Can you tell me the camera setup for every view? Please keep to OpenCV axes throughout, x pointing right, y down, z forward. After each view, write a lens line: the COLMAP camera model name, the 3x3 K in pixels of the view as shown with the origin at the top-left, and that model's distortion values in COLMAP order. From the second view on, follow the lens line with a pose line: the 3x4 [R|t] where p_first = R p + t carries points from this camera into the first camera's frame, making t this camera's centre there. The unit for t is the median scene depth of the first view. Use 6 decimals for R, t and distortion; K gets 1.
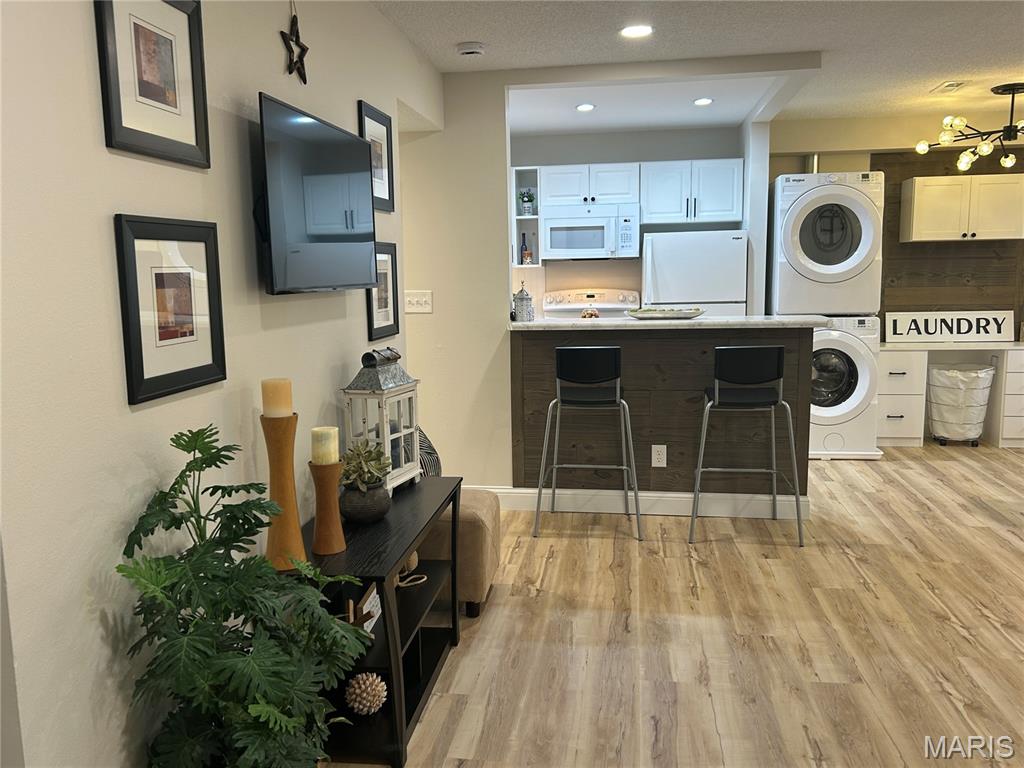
lens RADIAL K [[845.9, 0, 514.6], [0, 845.9, 388.4], [0, 0, 1]] dist [0.060287, -0.085254]
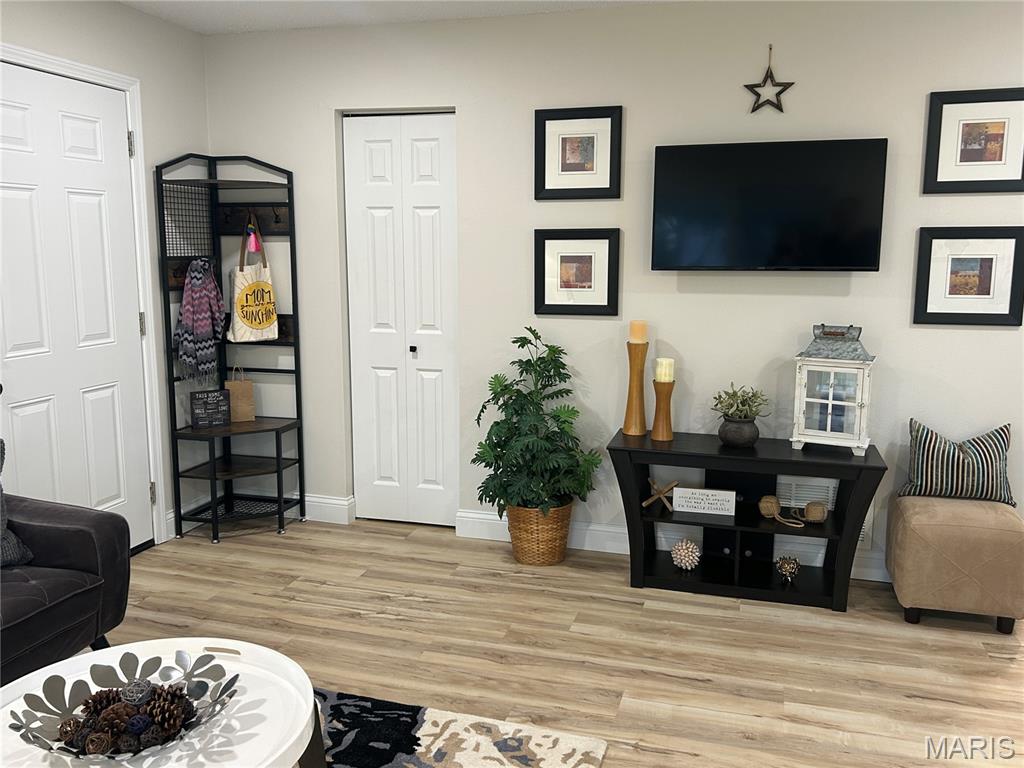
lens RADIAL K [[853.4, 0, 505.1], [0, 853.4, 380.9], [0, 0, 1]] dist [0.057942, -0.079499]
pose [[-0.151070, 0.170221, -0.973757, 0.624865], [-0.136080, 0.972103, 0.191044, -0.079895], [0.979112, 0.161370, -0.123691, 0.431078]]
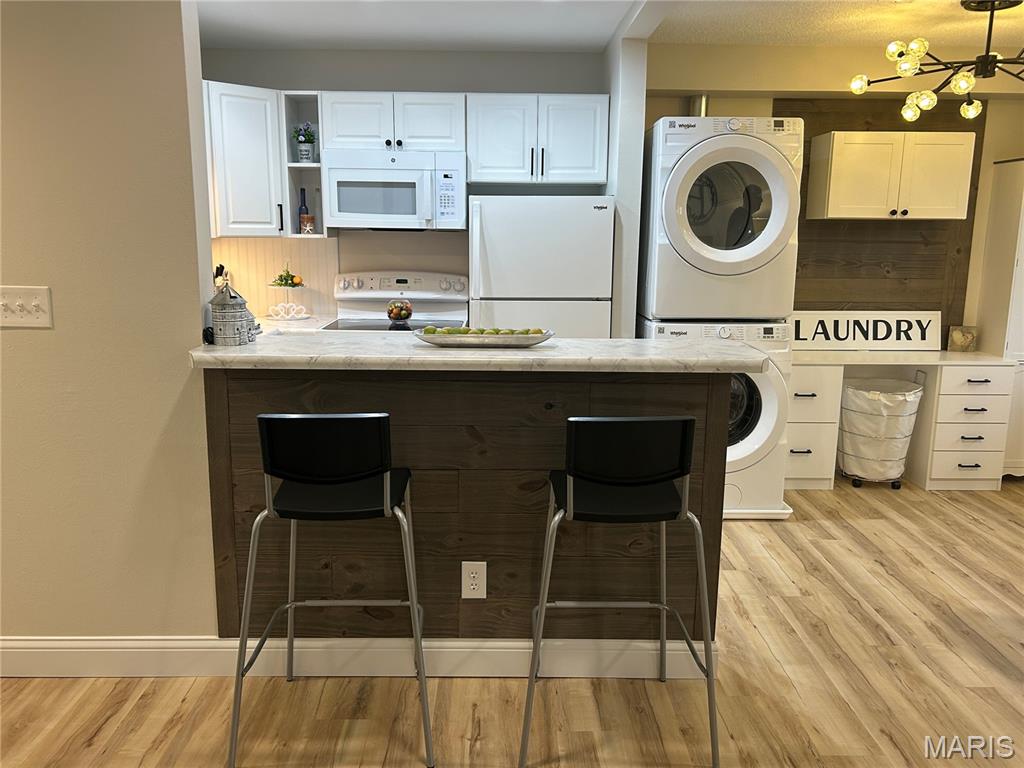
lens RADIAL K [[806.1, 0, 511.6], [0, 806.1, 372.7], [0, 0, 1]] dist [0.029839, -0.011388]
pose [[0.987470, -0.001152, 0.157805, 0.101388], [-0.004453, 0.999372, 0.035163, -0.076343], [-0.157747, -0.035425, 0.986844, 0.423056]]
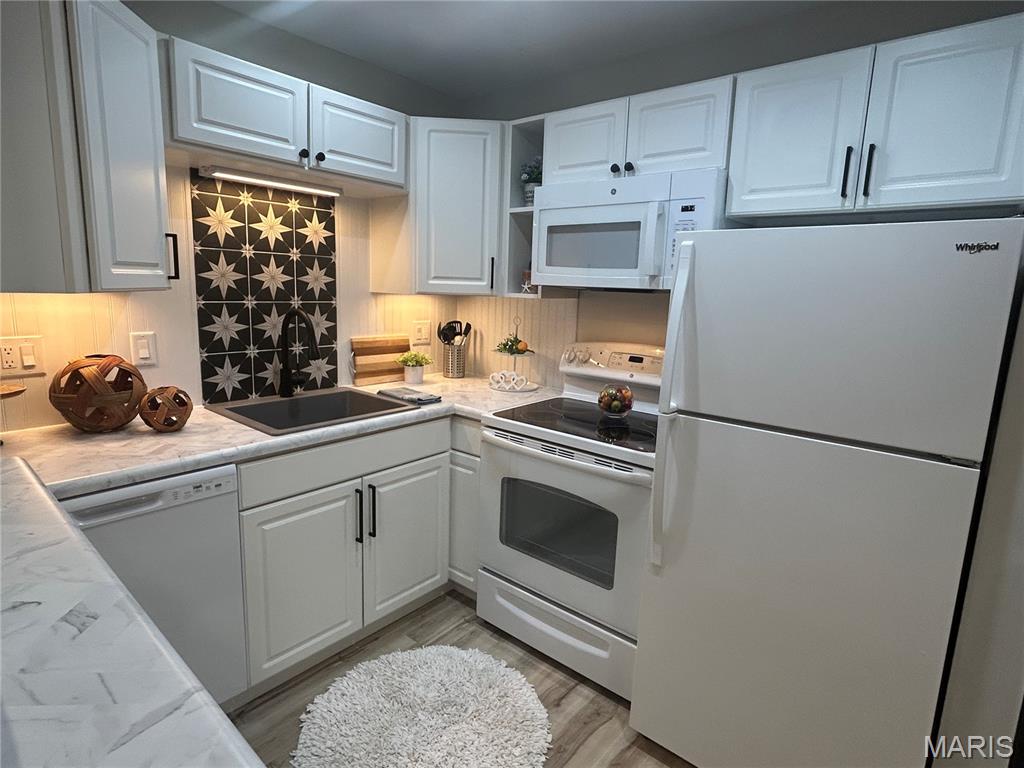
lens RADIAL K [[535.0, 0, 512.0], [0, 535.0, 384.0], [0, 0, 1]] dist [0.002872, 0.000346]
pose [[0.849700, 0.143930, -0.507241, 0.269240], [-0.123742, 0.989588, 0.073511, -0.148086], [0.512540, 0.000305, 0.858663, 0.909383]]
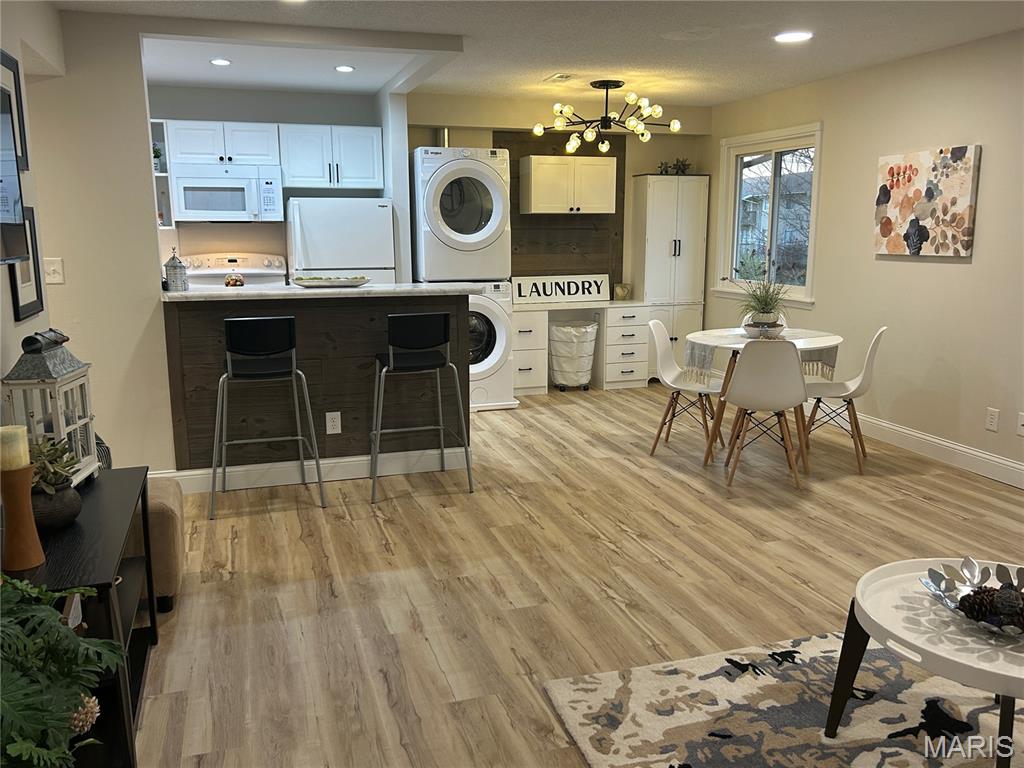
lens RADIAL K [[840.9, 0, 521.9], [0, 840.9, 387.0], [0, 0, 1]] dist [0.122323, -0.251377]
pose [[0.897297, -0.068309, 0.436111, -0.061523], [0.048251, 0.997212, 0.056918, -0.009215], [-0.438783, -0.030030, 0.898091, -0.008357]]
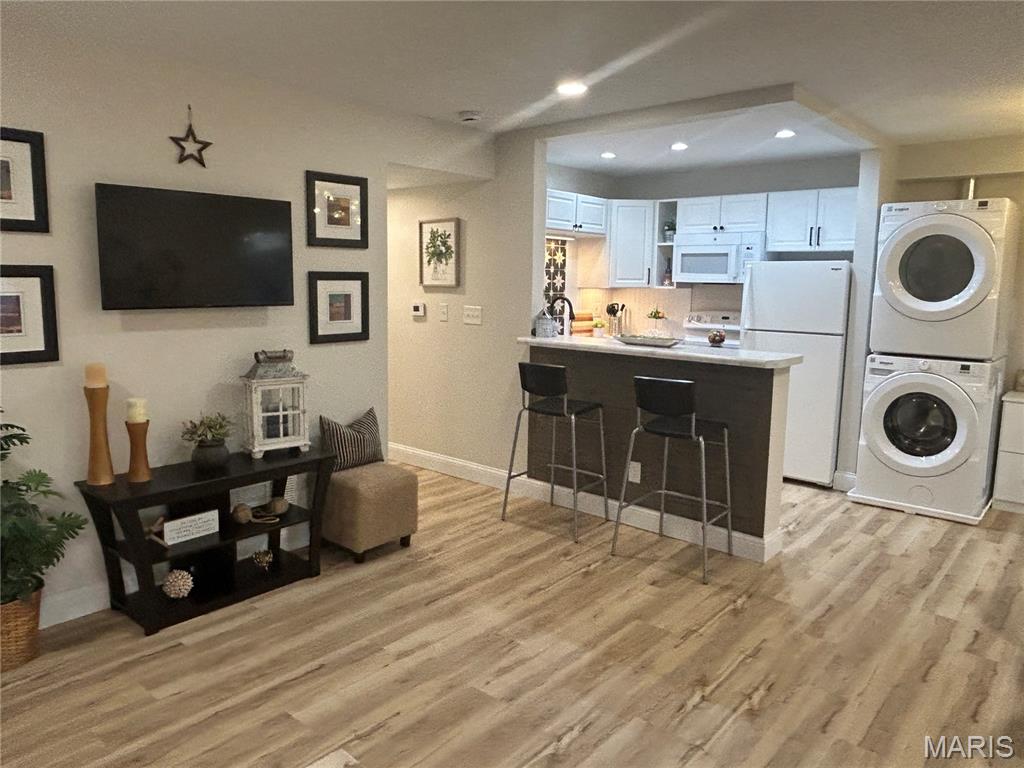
lens RADIAL K [[716.7, 0, 499.5], [0, 716.7, 370.1], [0, 0, 1]] dist [-0.003094, -0.004831]
pose [[0.834451, 0.101153, -0.541719, 0.471000], [-0.105327, 0.994163, 0.023393, -0.048230], [0.540923, 0.037537, 0.840234, 0.130298]]
